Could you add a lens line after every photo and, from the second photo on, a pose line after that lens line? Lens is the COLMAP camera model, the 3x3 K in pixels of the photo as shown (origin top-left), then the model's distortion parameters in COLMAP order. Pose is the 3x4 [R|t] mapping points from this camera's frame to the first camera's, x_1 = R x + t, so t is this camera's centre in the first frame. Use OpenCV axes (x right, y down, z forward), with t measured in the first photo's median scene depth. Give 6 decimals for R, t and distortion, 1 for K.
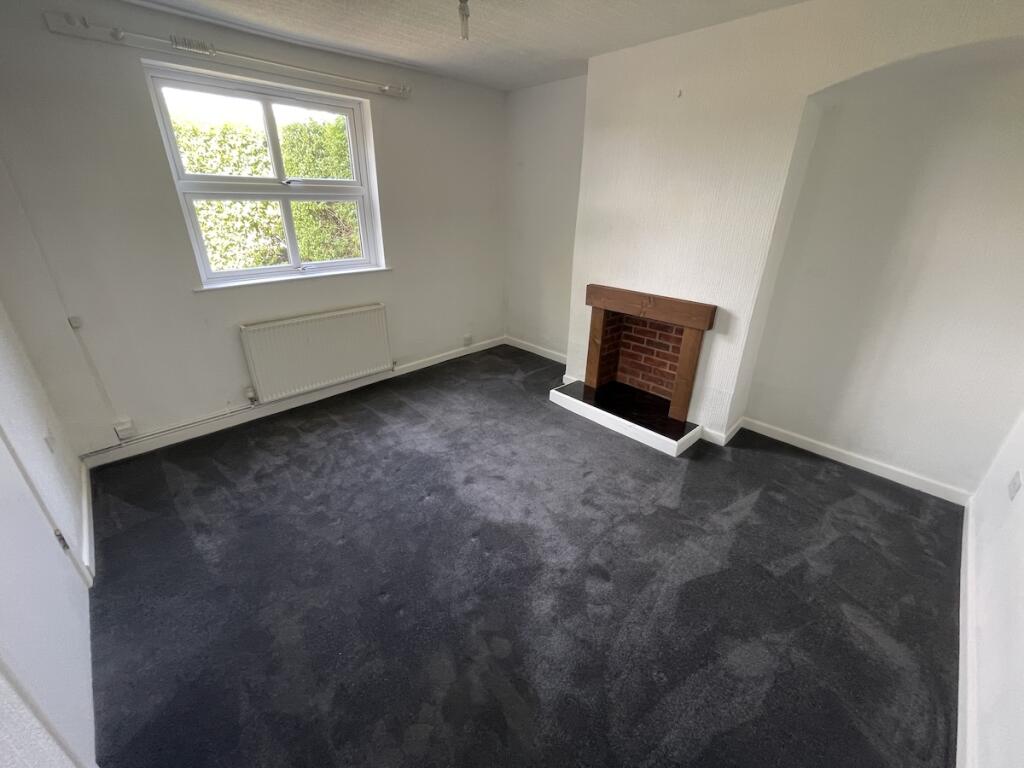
lens RADIAL K [[415.9, 0, 504.9], [0, 415.9, 384.9], [0, 0, 1]] dist [-0.000274, 0.001825]
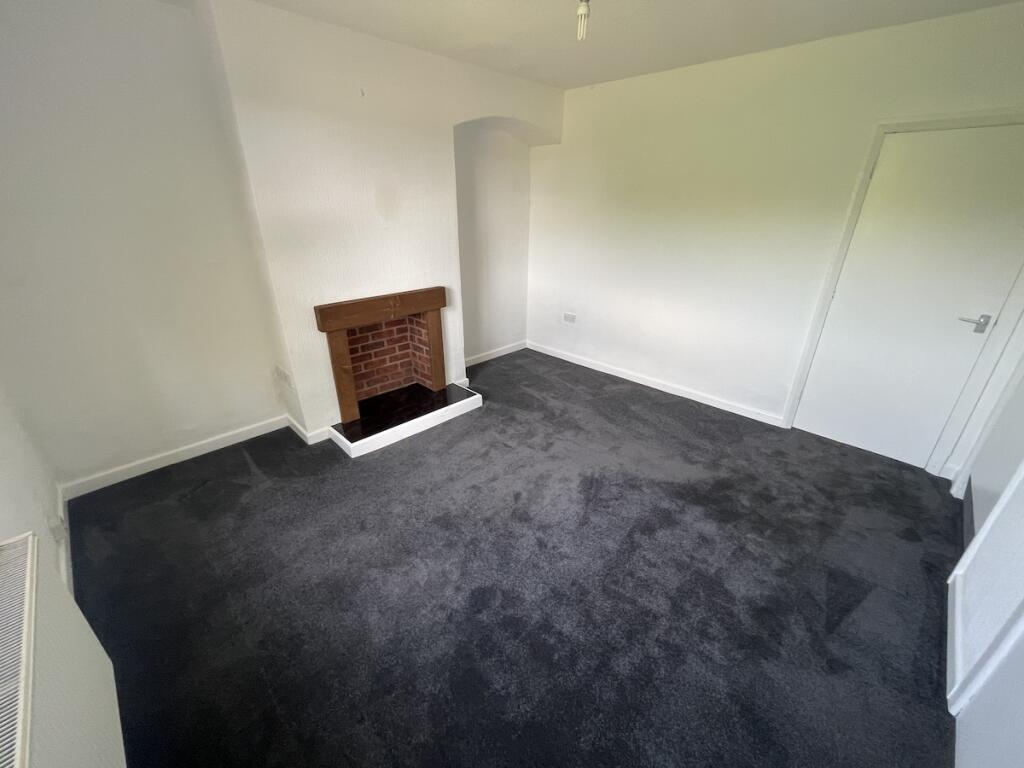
lens RADIAL K [[415.9, 0, 504.9], [0, 415.9, 383.8], [0, 0, 1]] dist [-0.000274, 0.001825]
pose [[-0.024974, -0.410970, 0.911307, -0.586868], [0.416683, 0.824350, 0.383175, -0.274609], [-0.908709, 0.389296, 0.150657, 0.610581]]
